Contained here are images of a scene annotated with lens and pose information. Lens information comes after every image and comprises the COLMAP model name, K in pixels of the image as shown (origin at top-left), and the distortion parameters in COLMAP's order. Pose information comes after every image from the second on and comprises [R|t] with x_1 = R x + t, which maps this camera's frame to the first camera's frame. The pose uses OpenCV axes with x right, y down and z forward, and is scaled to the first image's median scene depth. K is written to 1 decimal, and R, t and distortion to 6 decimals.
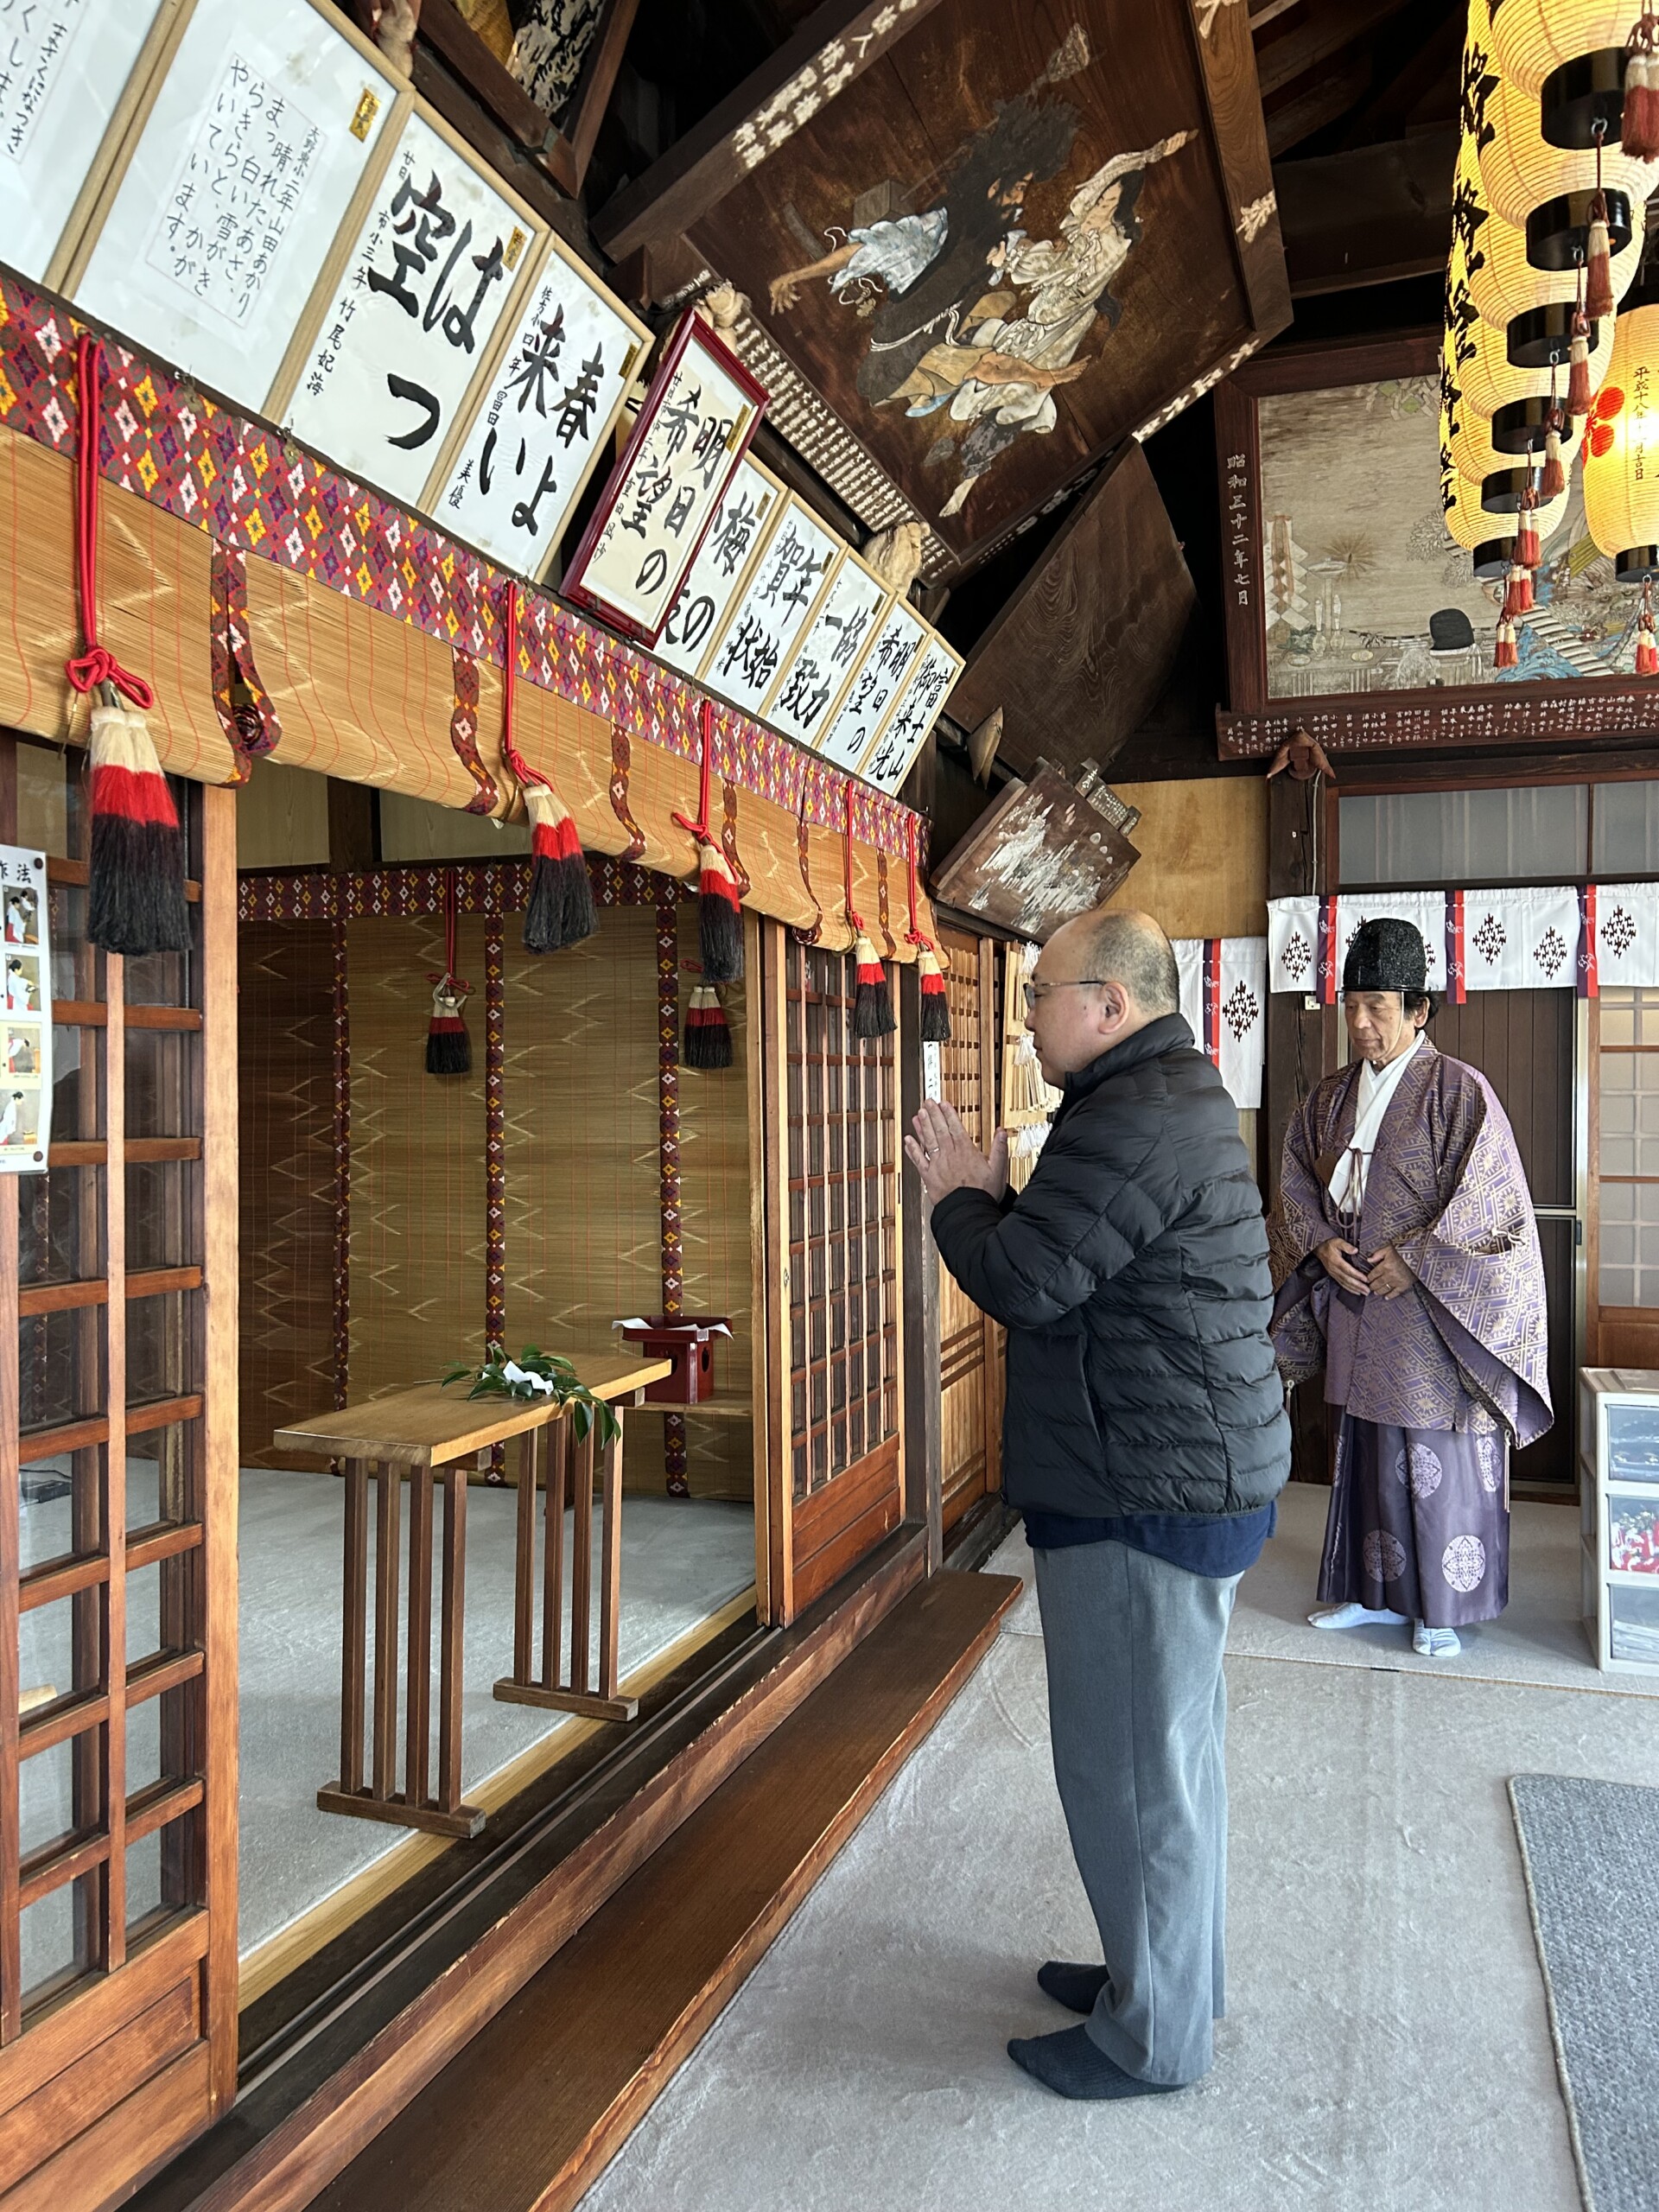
lens RADIAL K [[1670.8, 0, 814.9], [0, 1670.8, 1066.4], [0, 0, 1]] dist [0.061948, -0.038564]
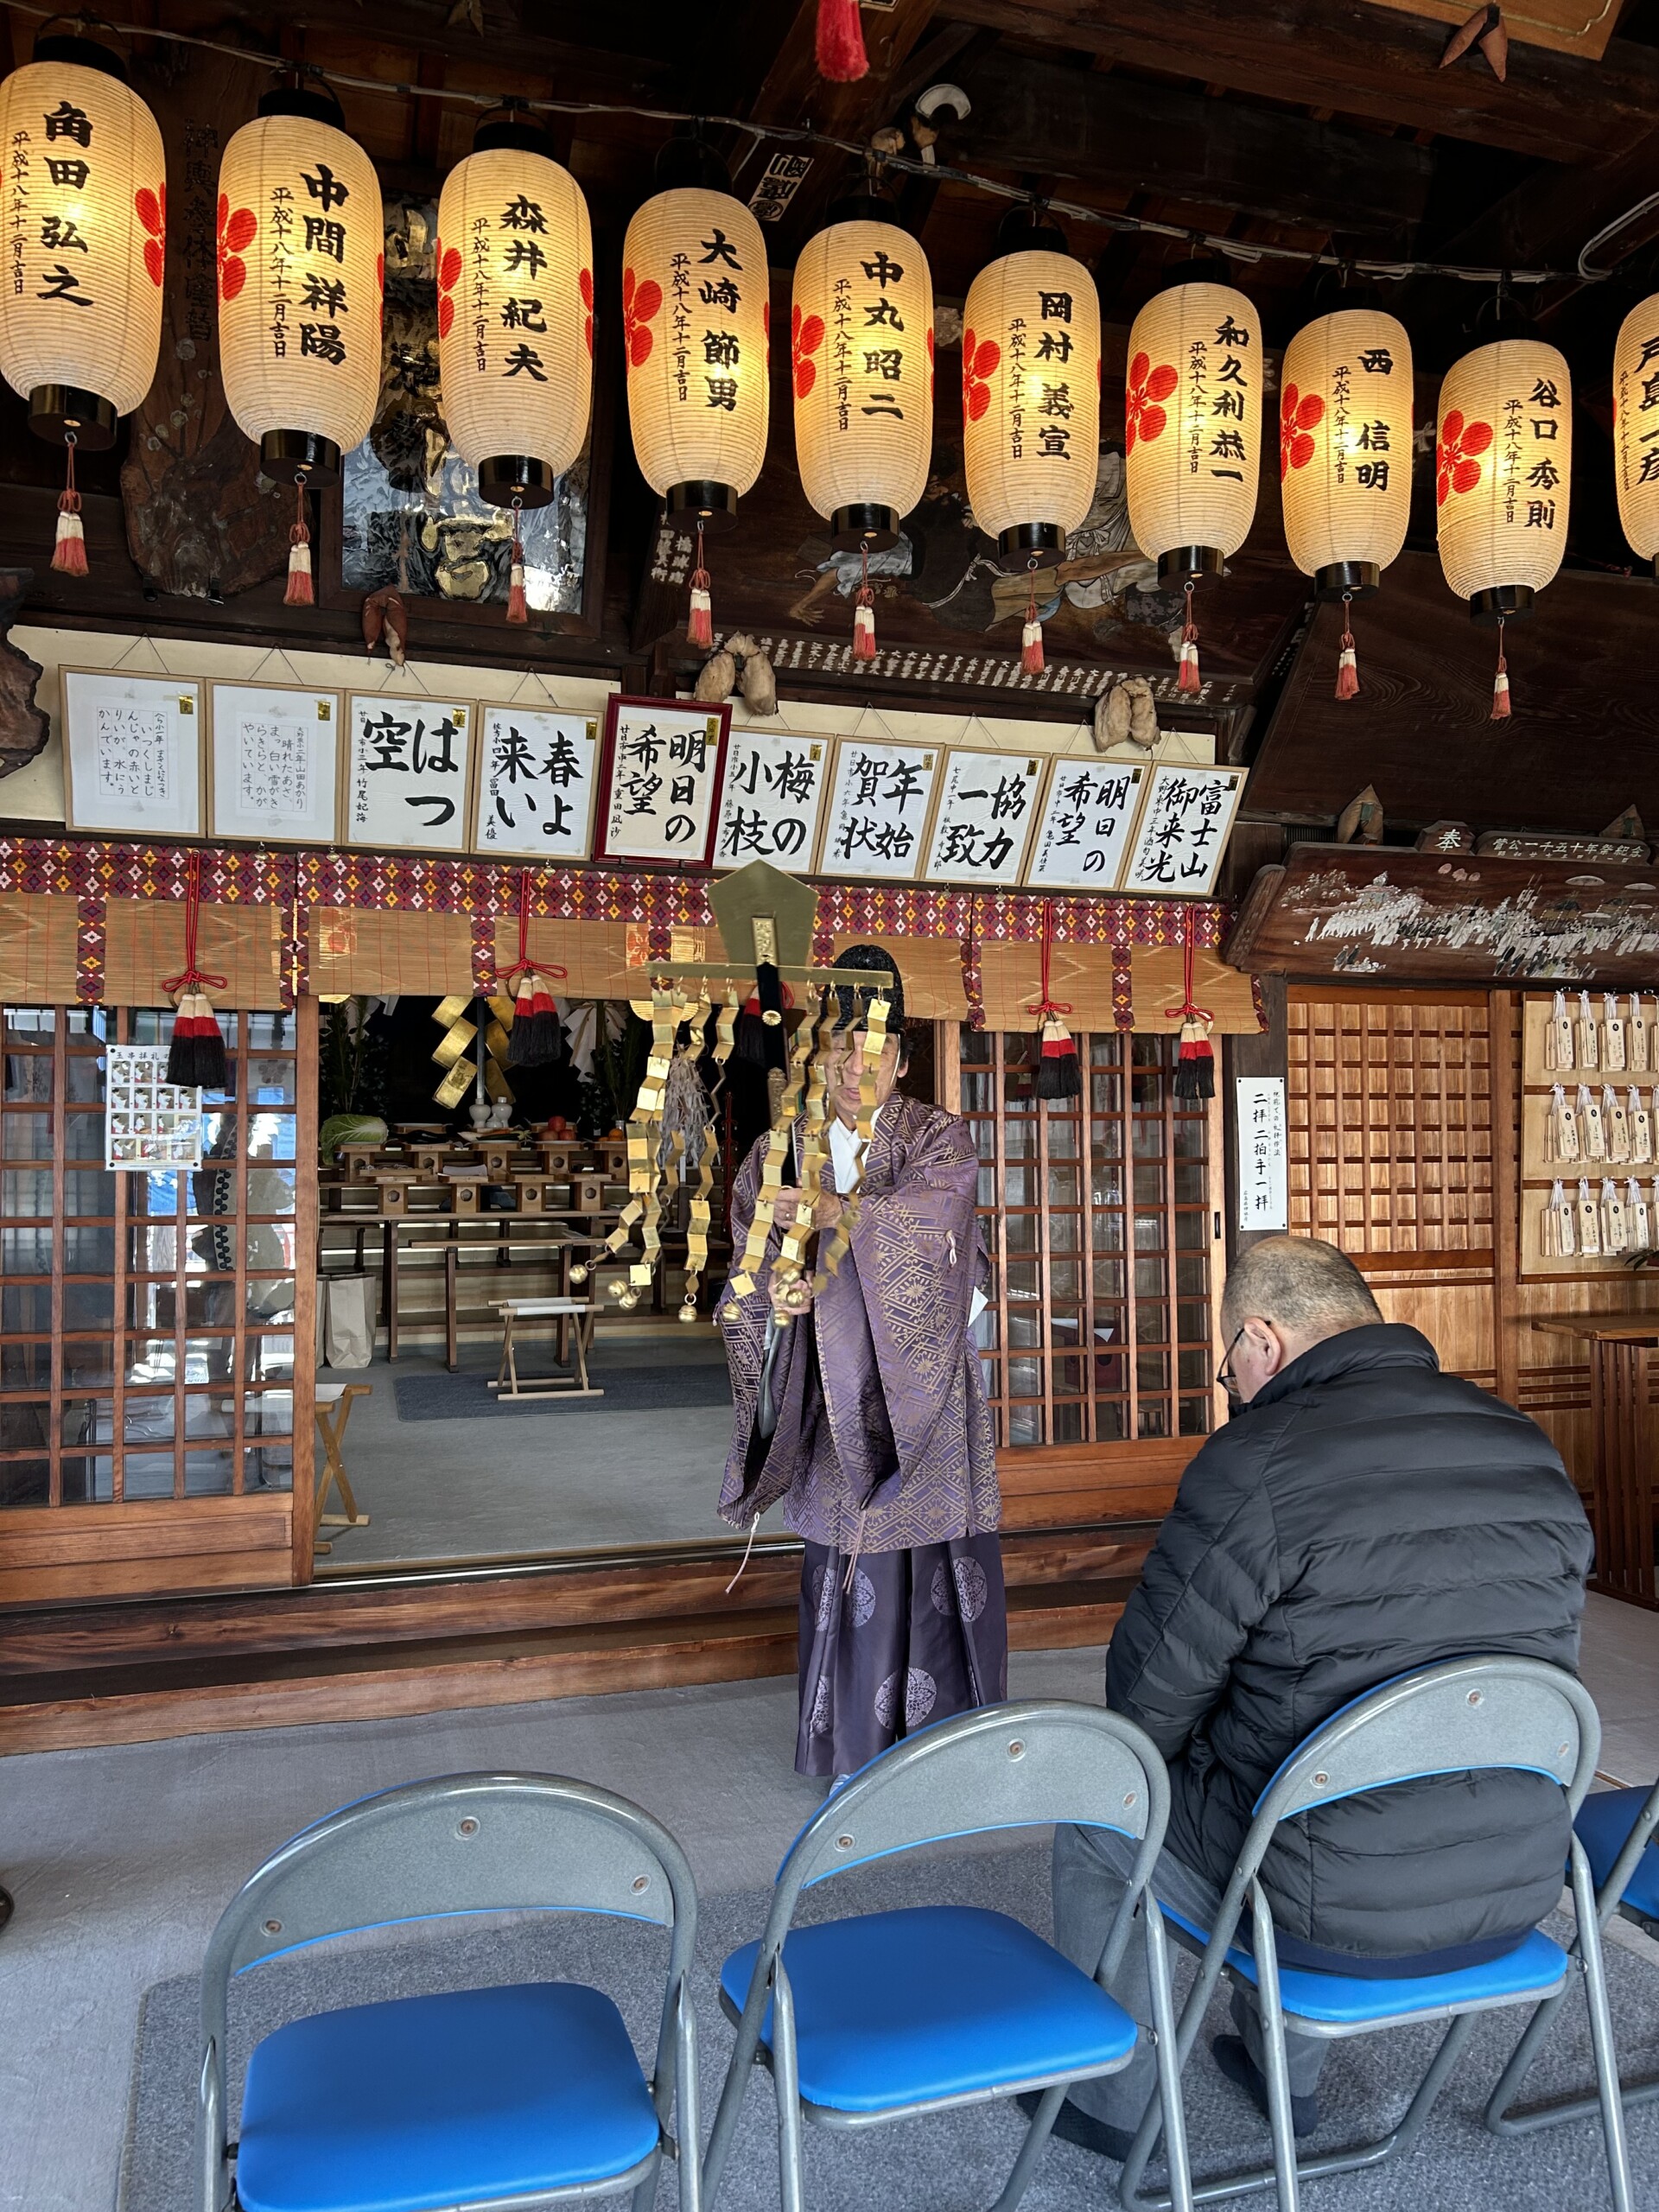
lens RADIAL K [[1670.8, 0, 845.4], [0, 1670.8, 1113.1], [0, 0, 1]] dist [0.061948, -0.038564]
pose [[0.621712, -0.015675, -0.783089, 1.278307], [0.011773, 0.999874, -0.010667, 0.007415], [0.783158, -0.002587, 0.621818, 0.095339]]
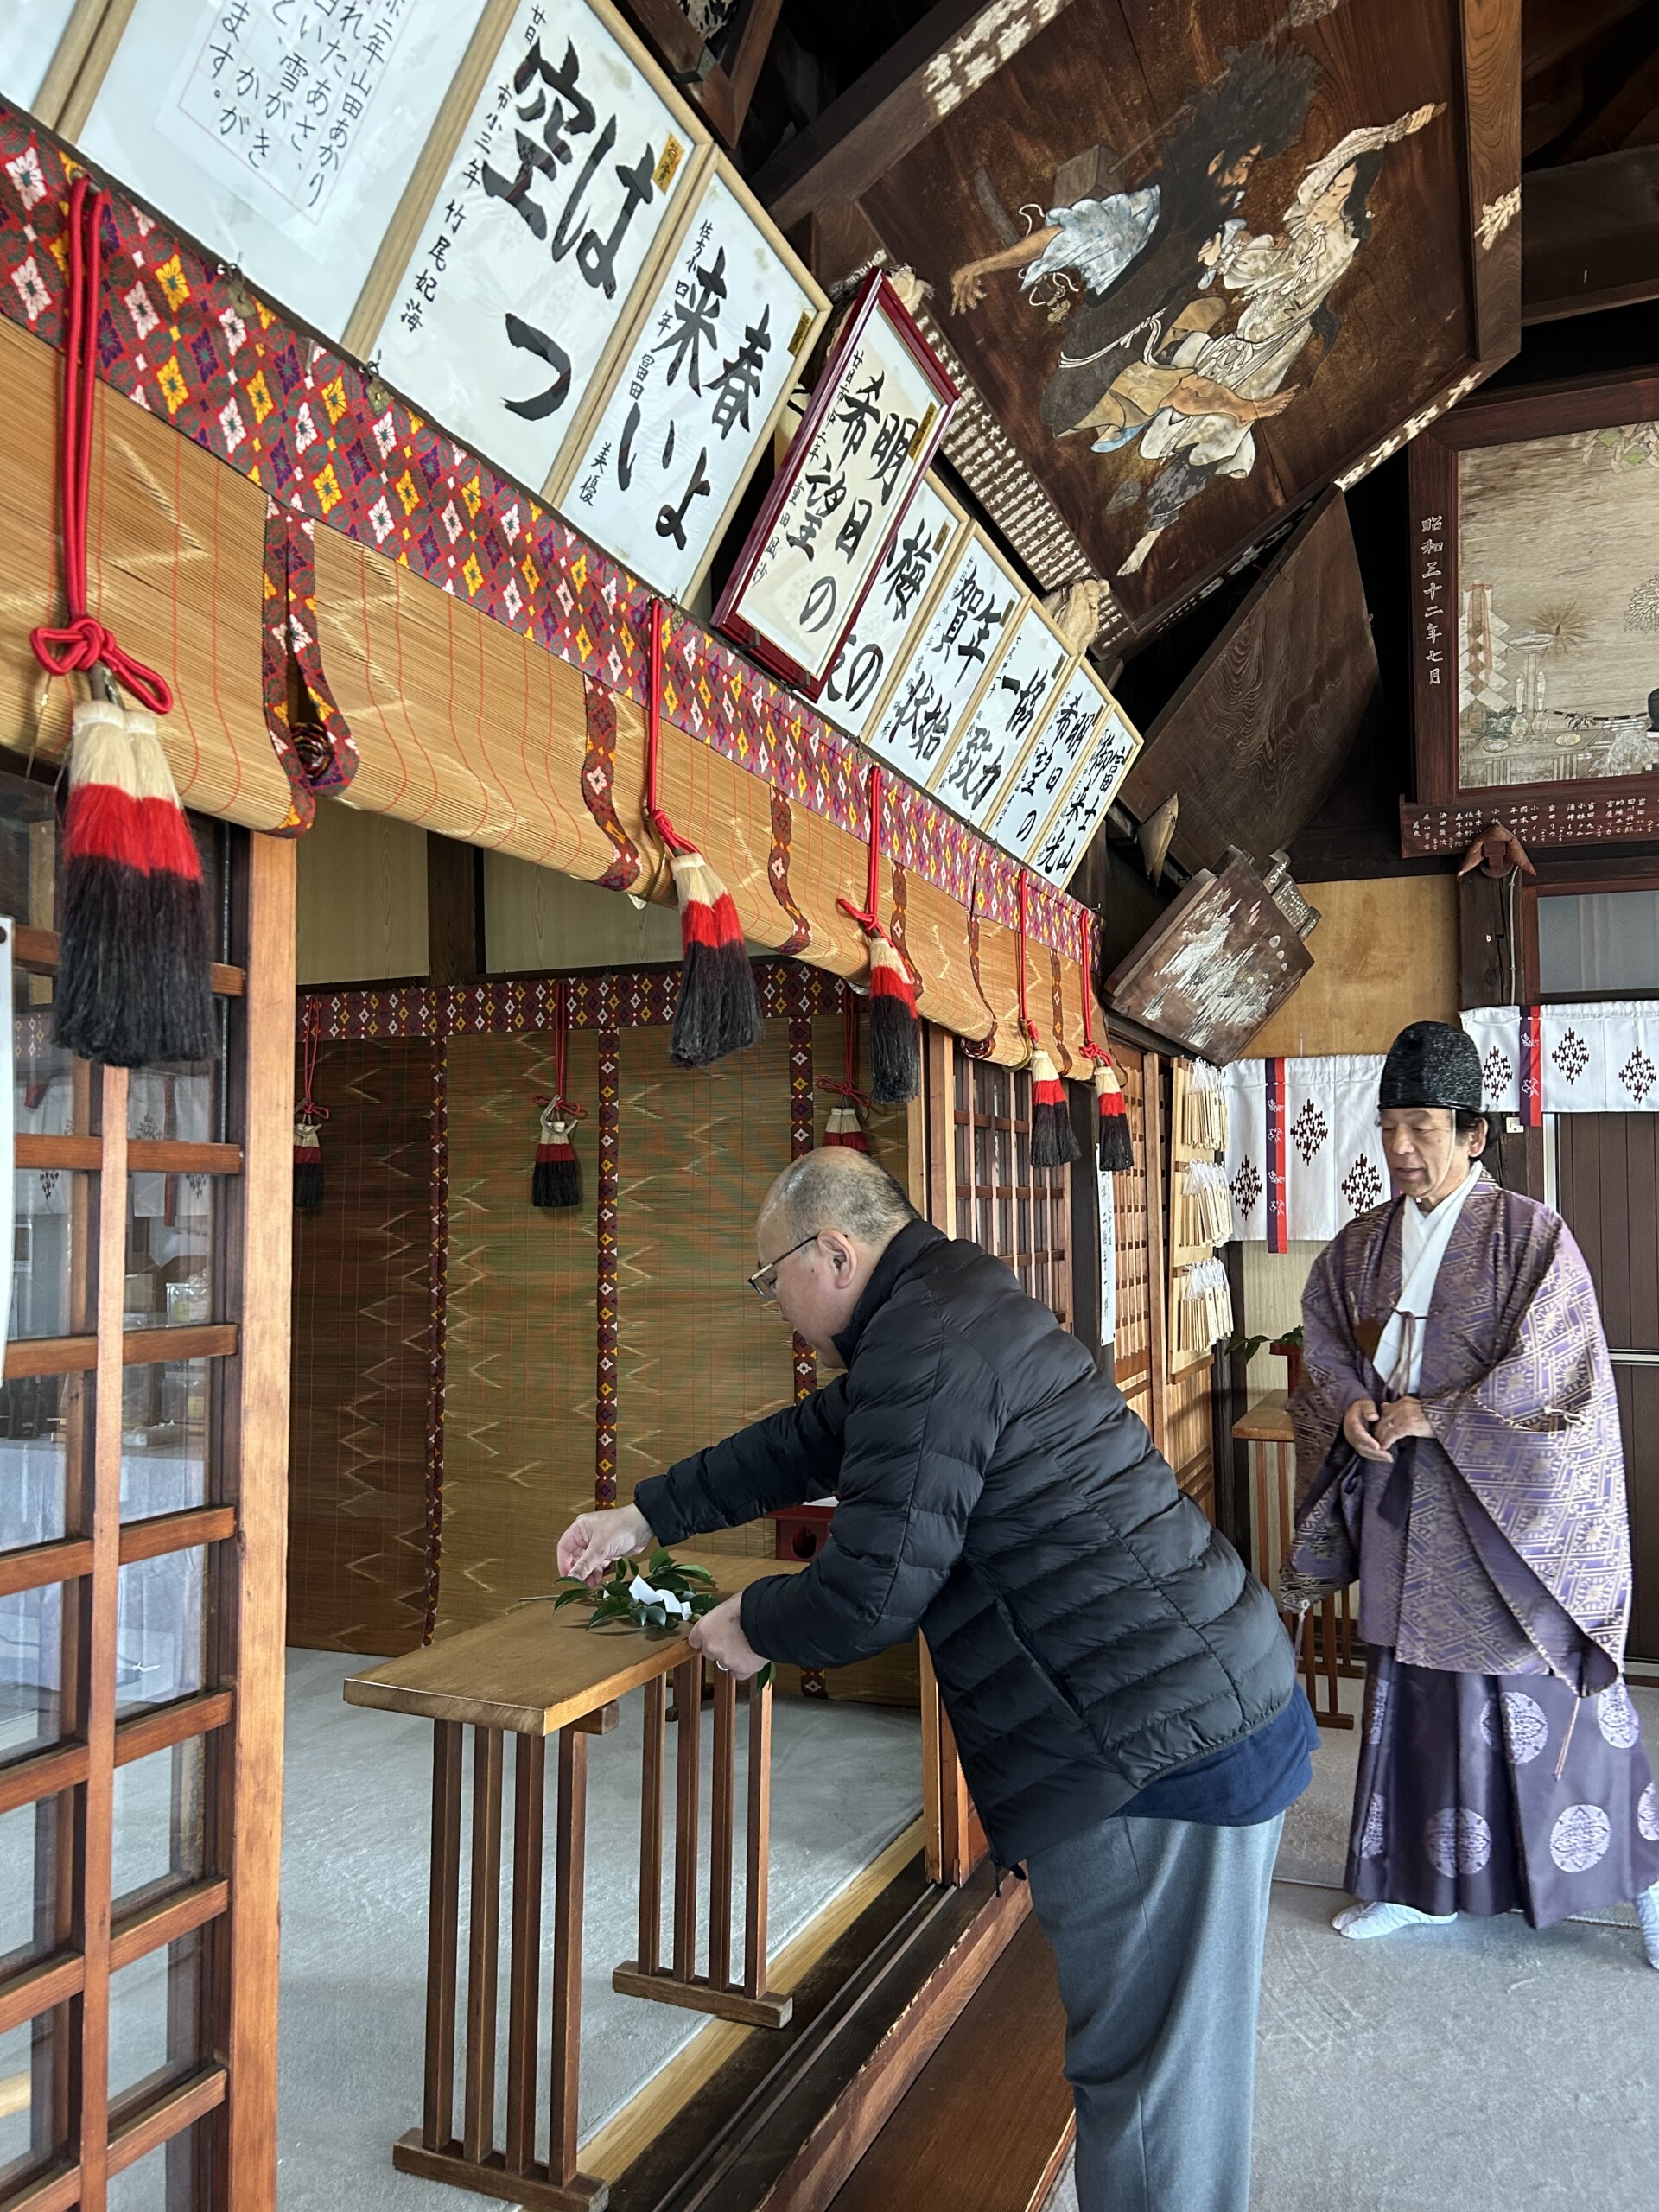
lens RADIAL K [[1670.8, 0, 848.9], [0, 1670.8, 1097.1], [0, 0, 1]] dist [0.061948, -0.038564]
pose [[0.999344, -0.003766, -0.036024, -0.052766], [0.001808, 0.998526, -0.054244, -0.009648], [0.036175, 0.054143, 0.997878, 0.192651]]
